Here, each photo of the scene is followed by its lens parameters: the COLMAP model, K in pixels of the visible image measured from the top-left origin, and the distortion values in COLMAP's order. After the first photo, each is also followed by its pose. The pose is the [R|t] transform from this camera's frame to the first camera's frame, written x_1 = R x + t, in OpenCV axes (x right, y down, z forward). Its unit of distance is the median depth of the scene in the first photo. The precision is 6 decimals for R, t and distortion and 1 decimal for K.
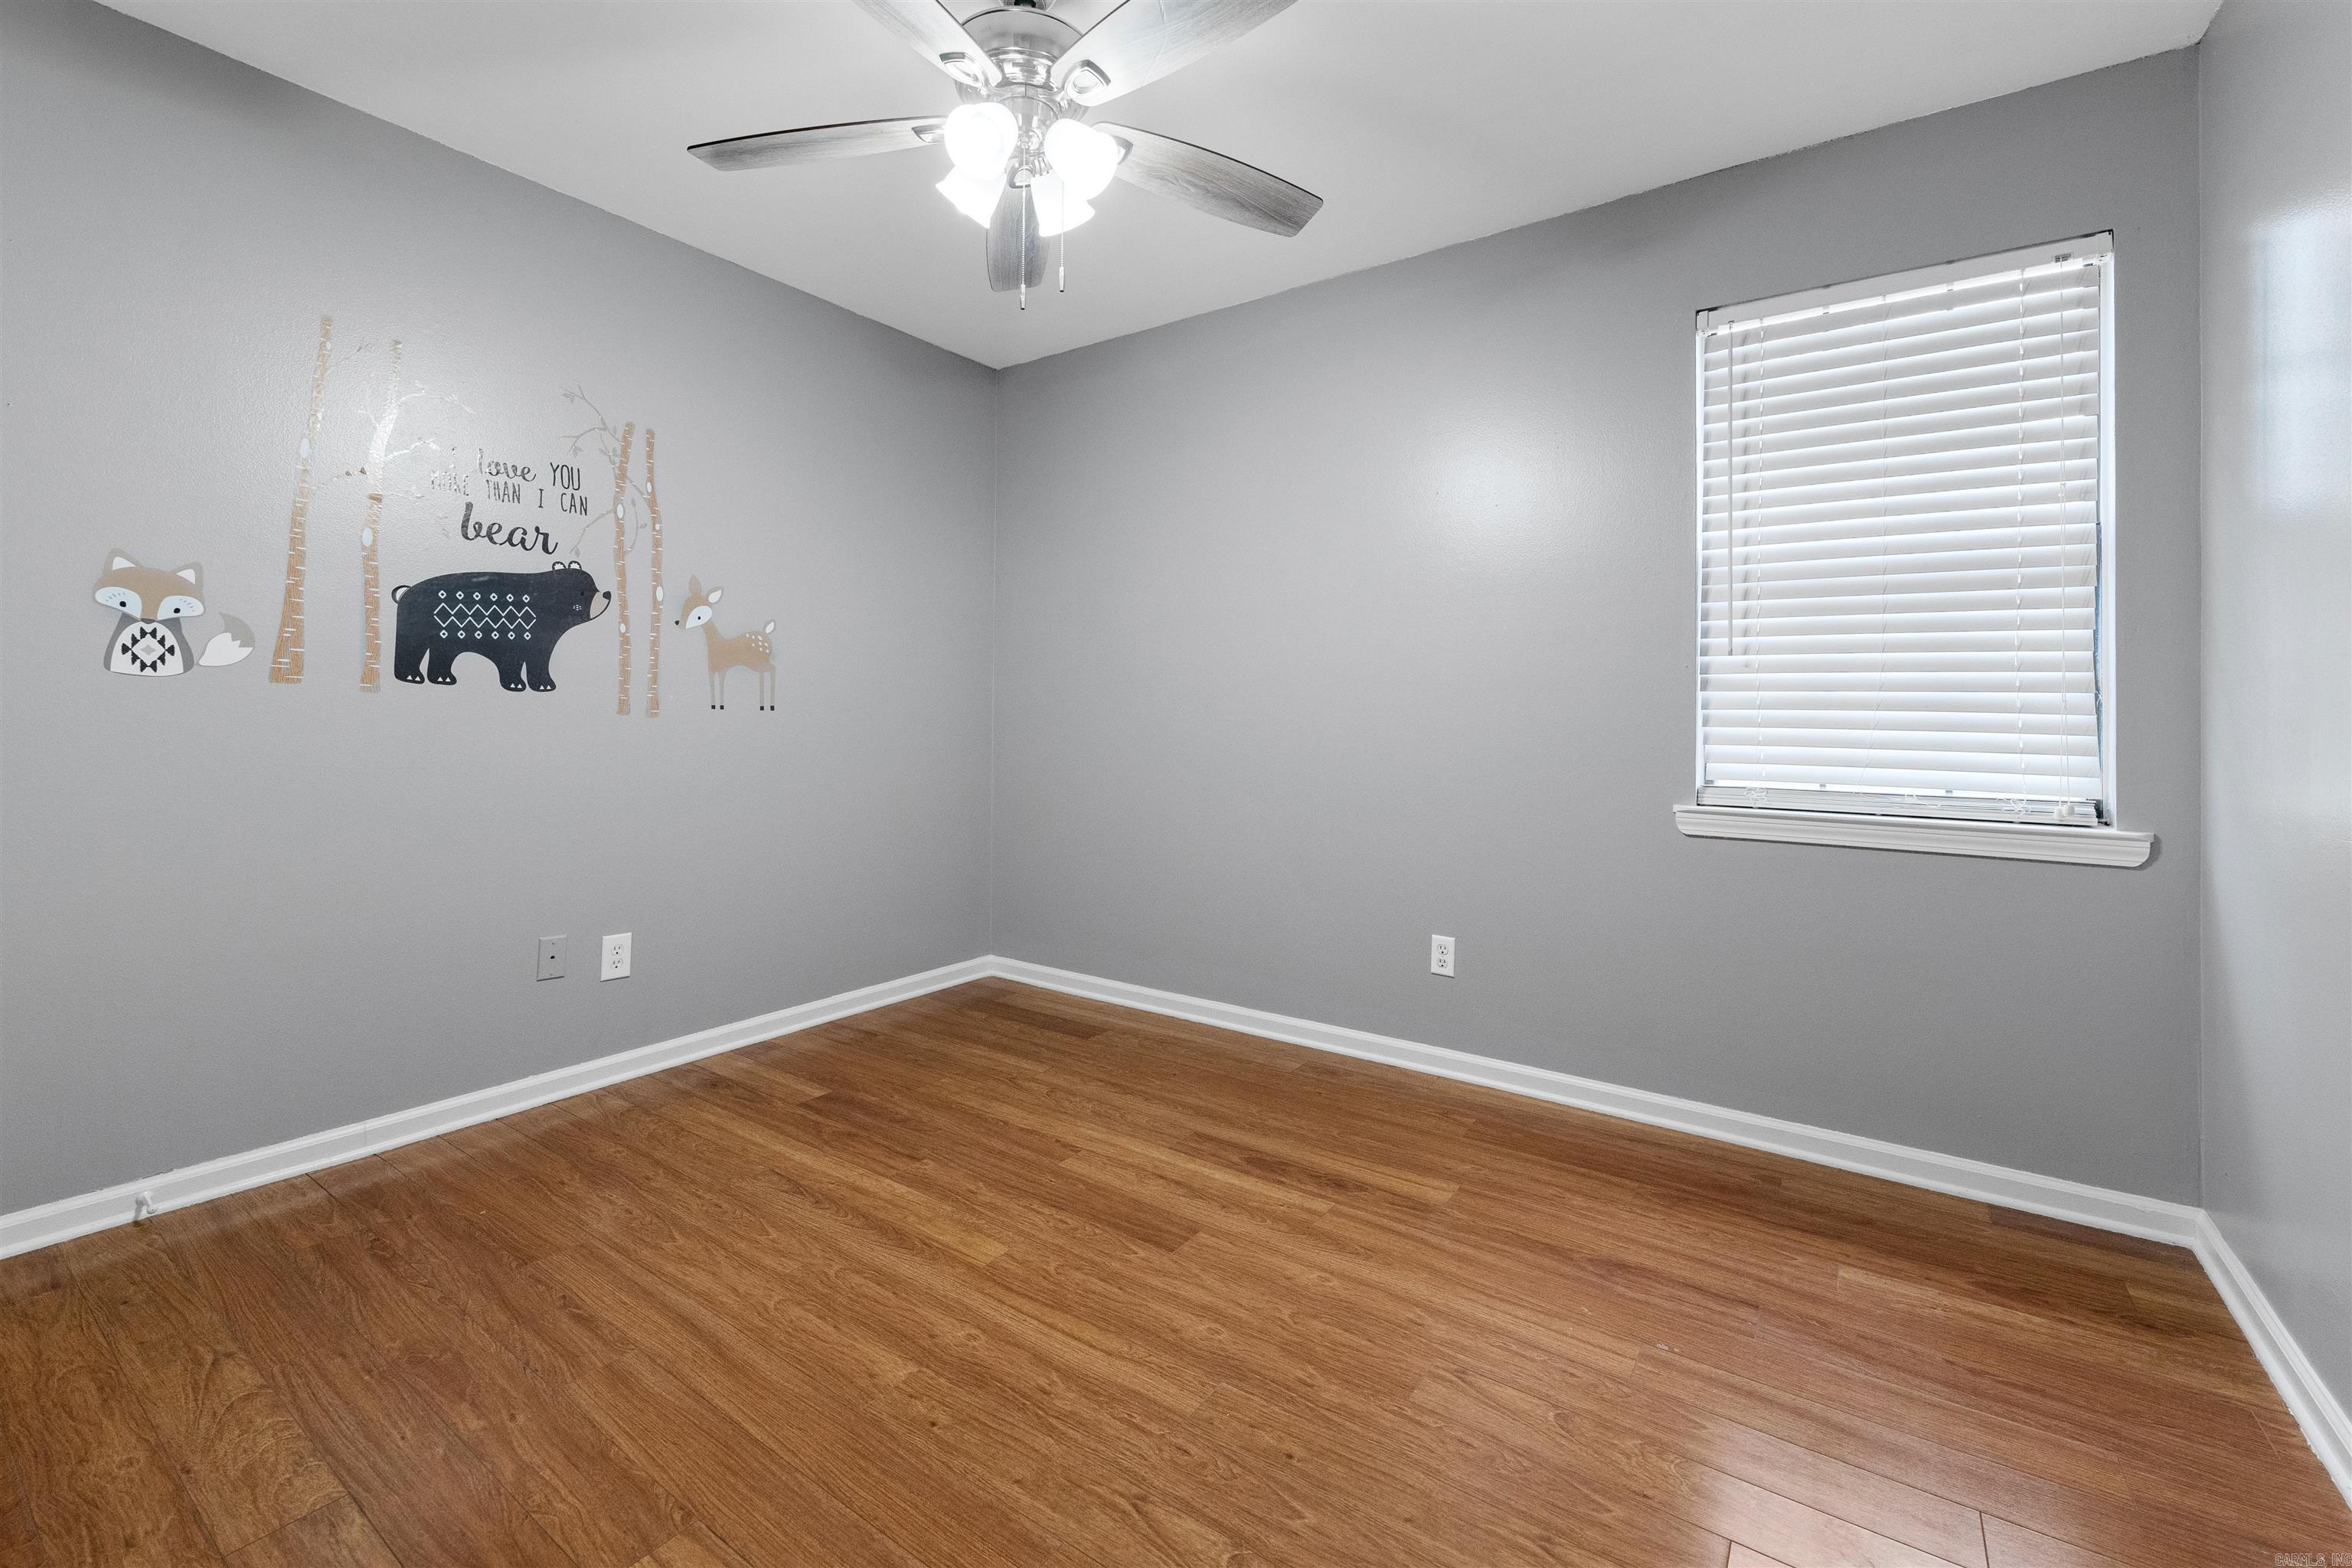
lens RADIAL K [[968.6, 0, 1160.3], [0, 968.6, 706.1], [0, 0, 1]] dist [0.001868, -0.000323]
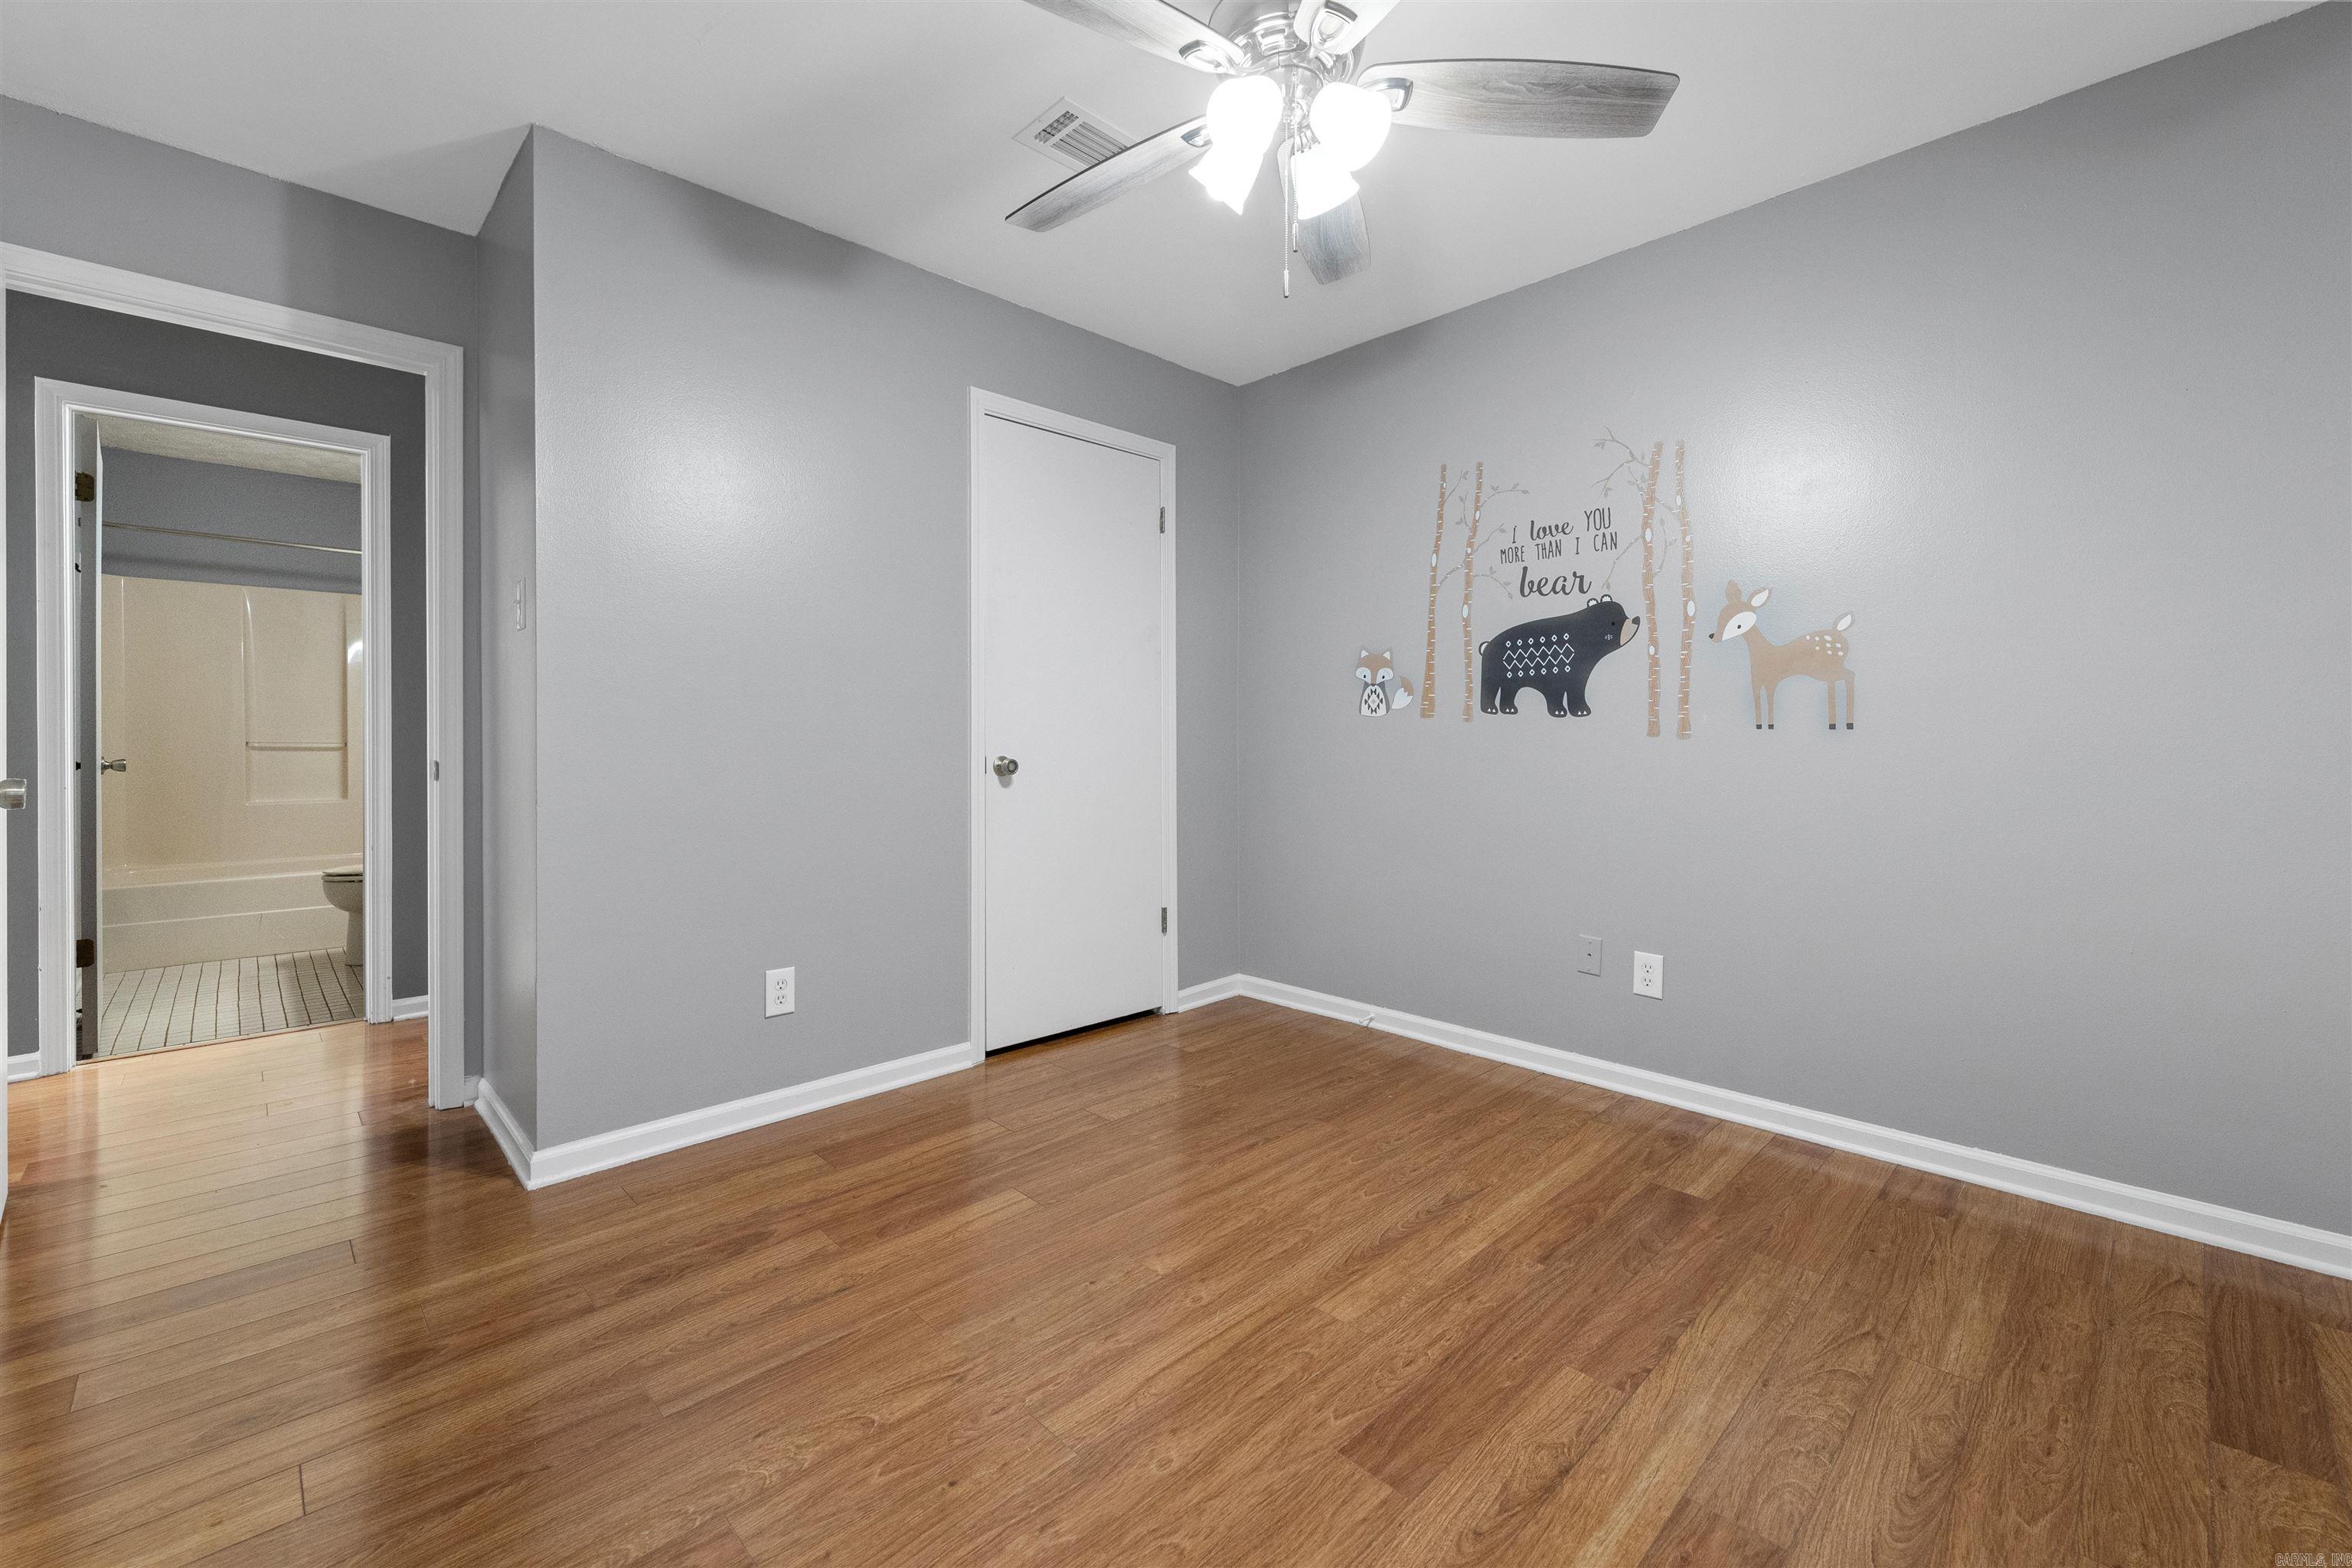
lens RADIAL K [[970.4, 0, 1176.2], [0, 970.4, 741.9], [0, 0, 1]] dist [0.001444, -0.000095]
pose [[-0.178724, -0.006726, -0.983876, 0.589372], [0.009316, 0.999920, -0.008528, 0.020758], [0.983855, -0.010690, -0.178647, 0.780511]]
